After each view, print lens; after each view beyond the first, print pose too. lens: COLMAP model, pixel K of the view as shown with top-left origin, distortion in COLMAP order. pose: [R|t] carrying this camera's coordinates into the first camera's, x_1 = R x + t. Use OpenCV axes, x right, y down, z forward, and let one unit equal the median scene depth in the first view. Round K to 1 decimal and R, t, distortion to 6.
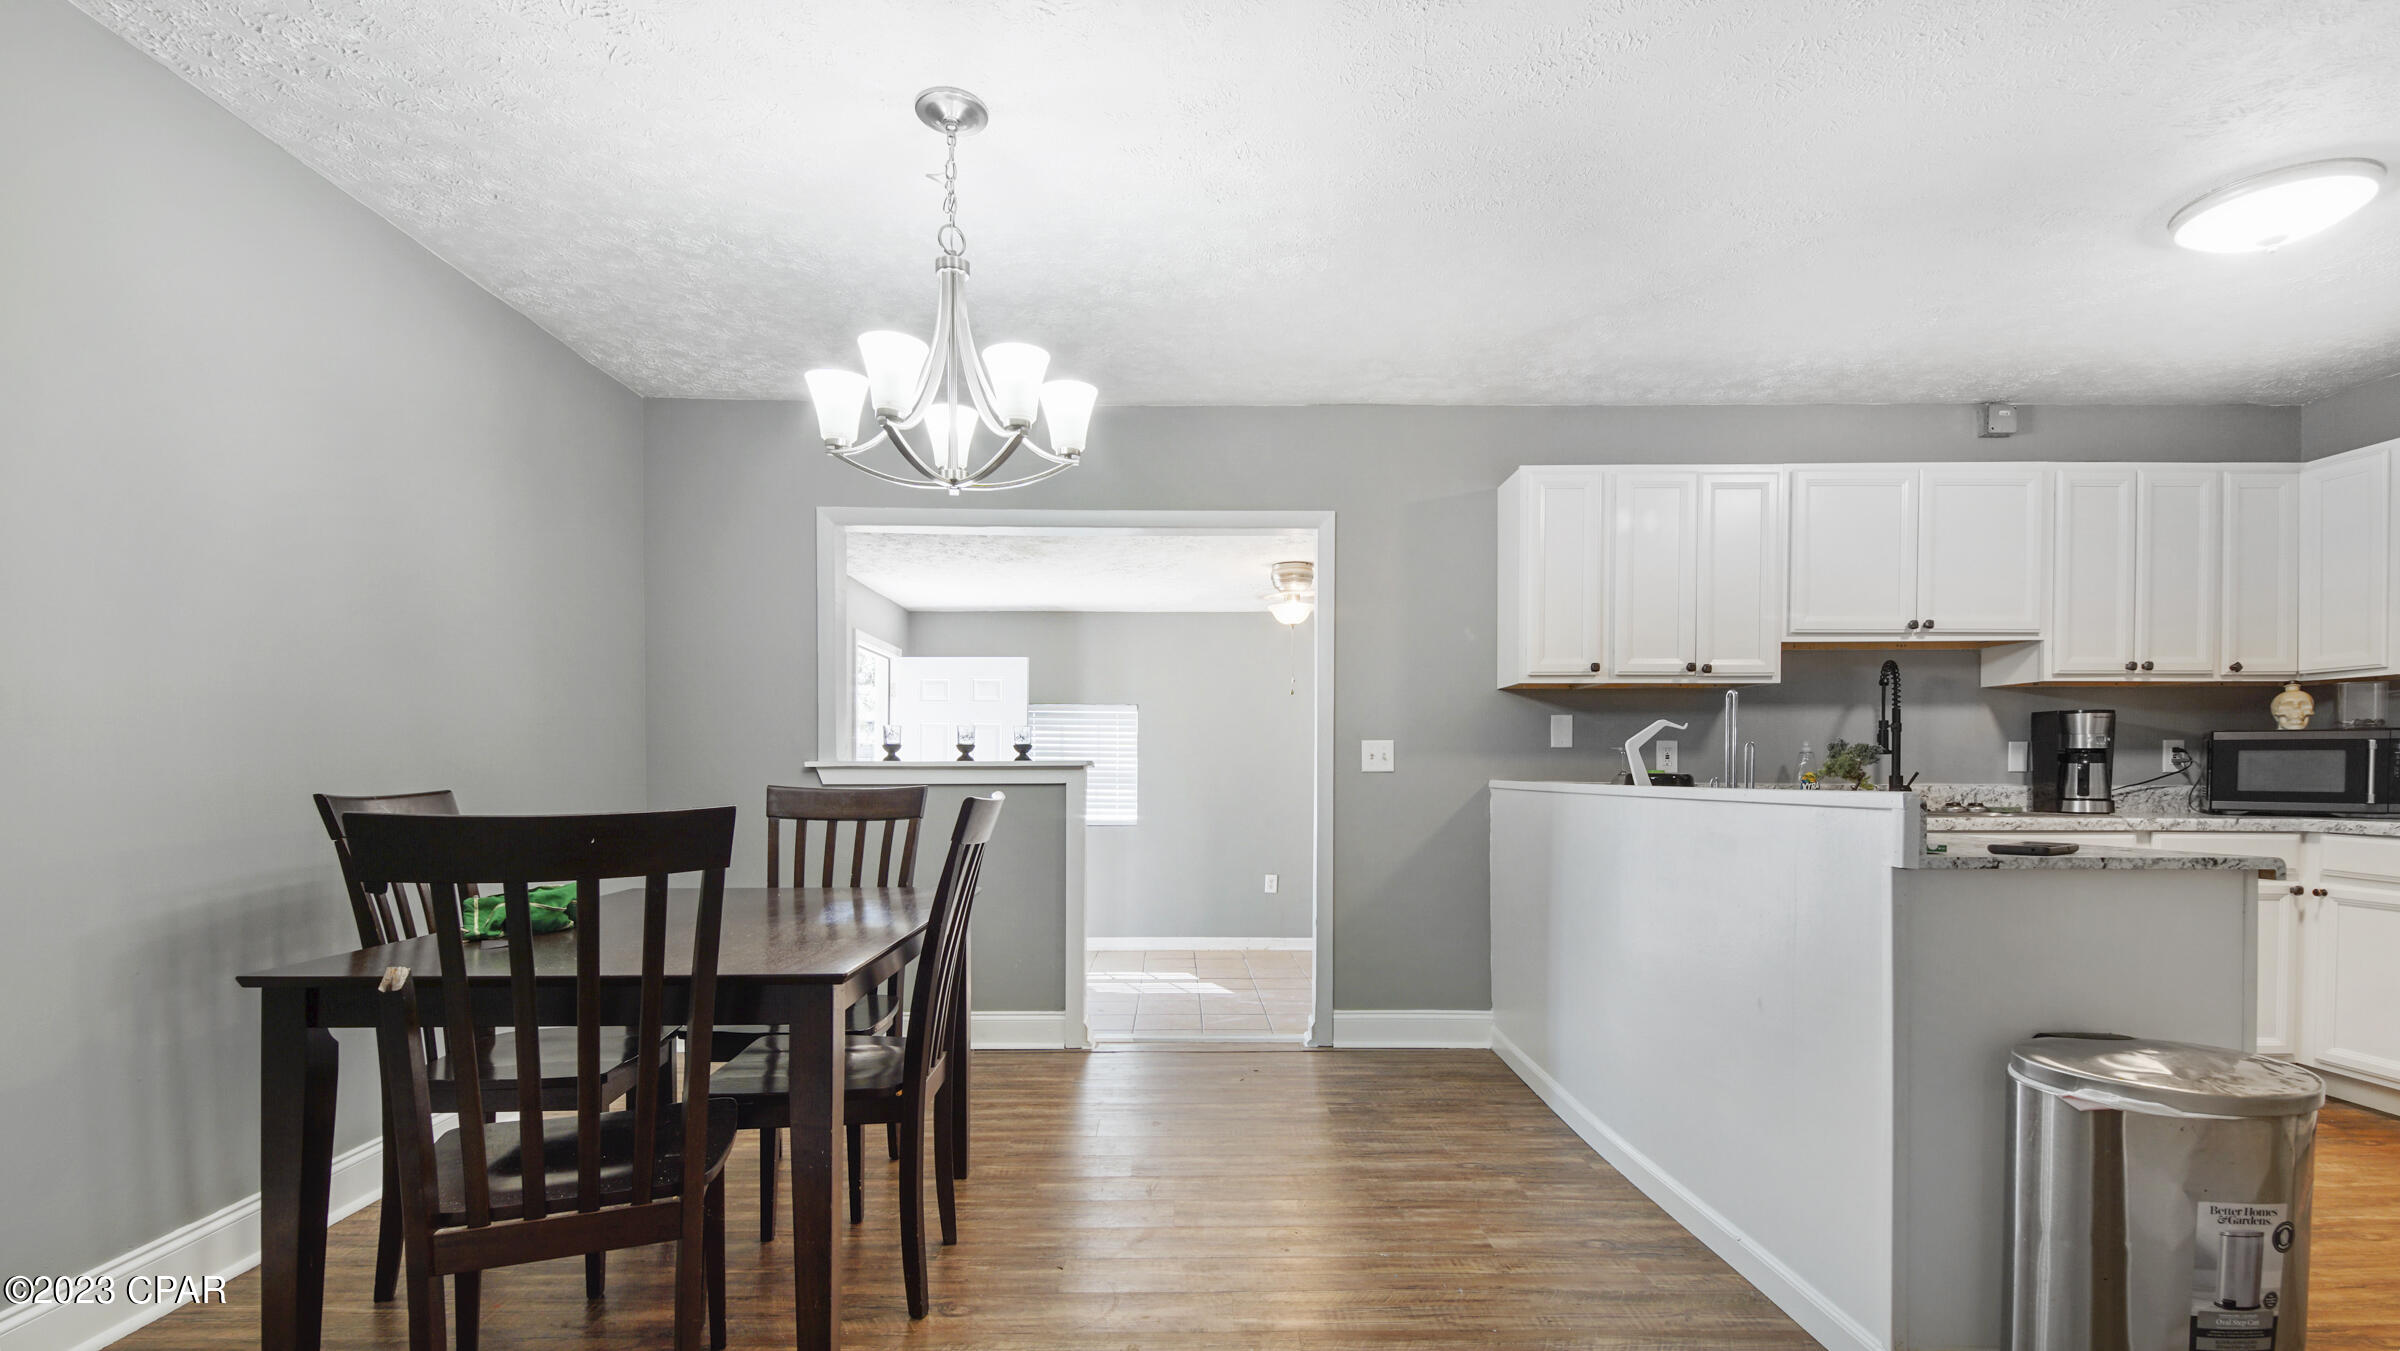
lens RADIAL K [[1080.8, 0, 1166.3], [0, 1080.8, 777.3], [0, 0, 1]] dist [0.033350, -0.019079]
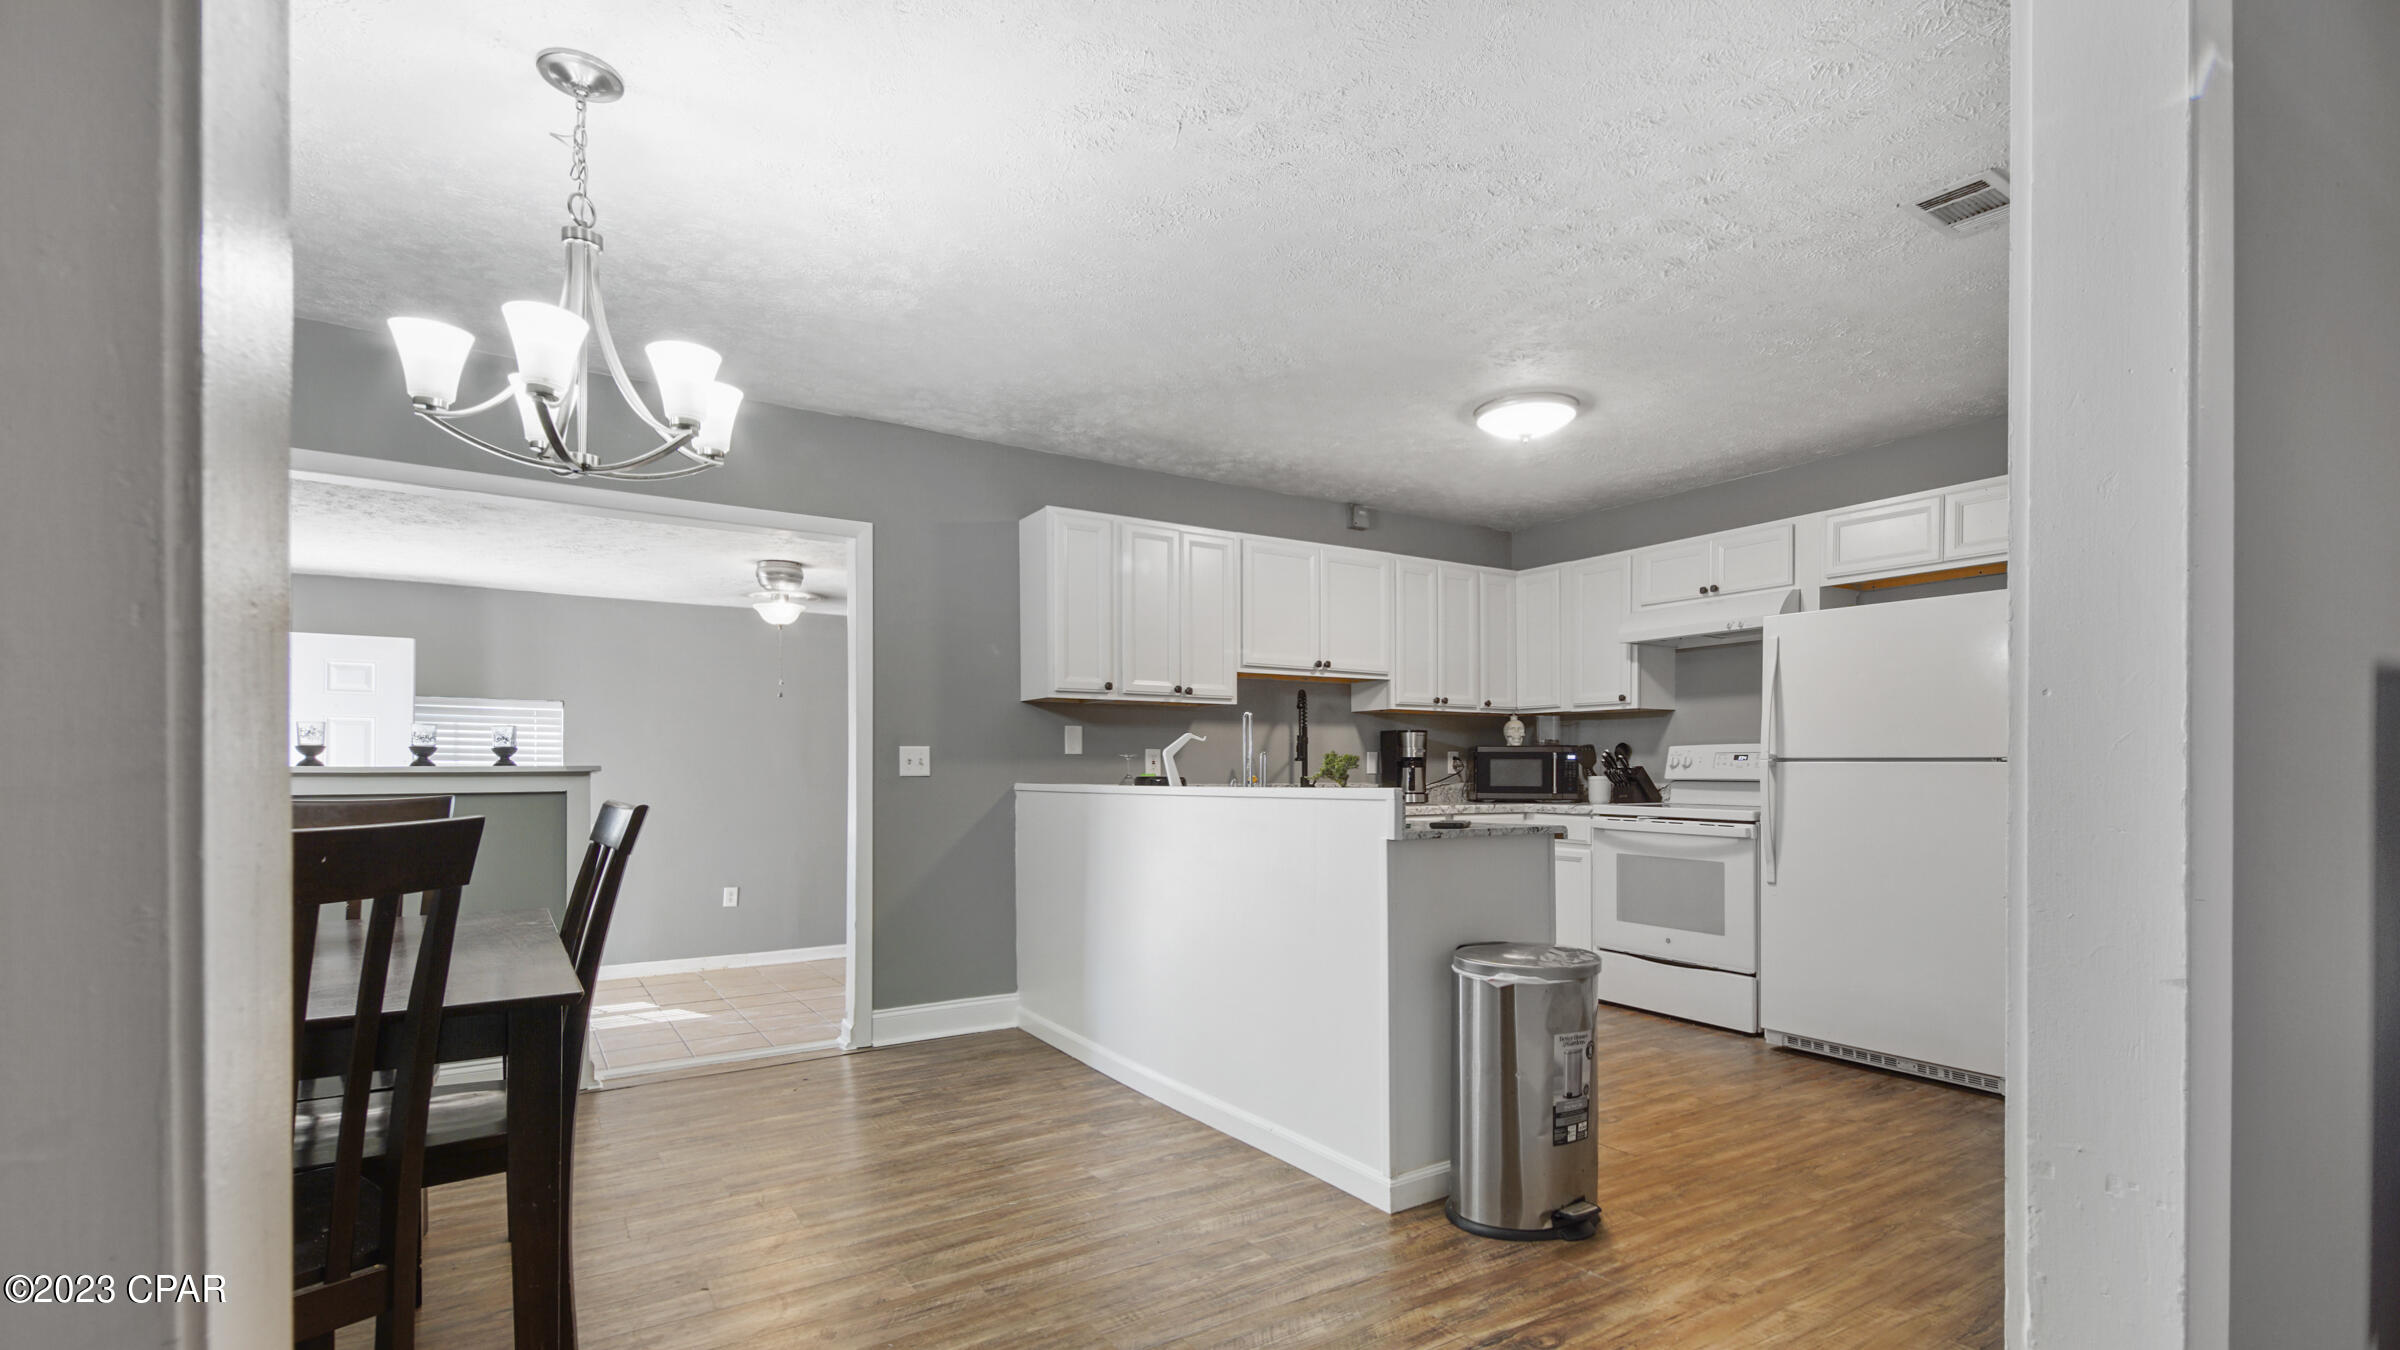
lens RADIAL K [[1102.8, 0, 1191.3], [0, 1102.8, 757.9], [0, 0, 1]] dist [0.036786, -0.021636]
pose [[0.843710, 0.003880, 0.536785, -0.170627], [0.007771, 0.999781, -0.019441, 0.000041], [-0.536743, 0.020574, 0.843495, -0.051824]]
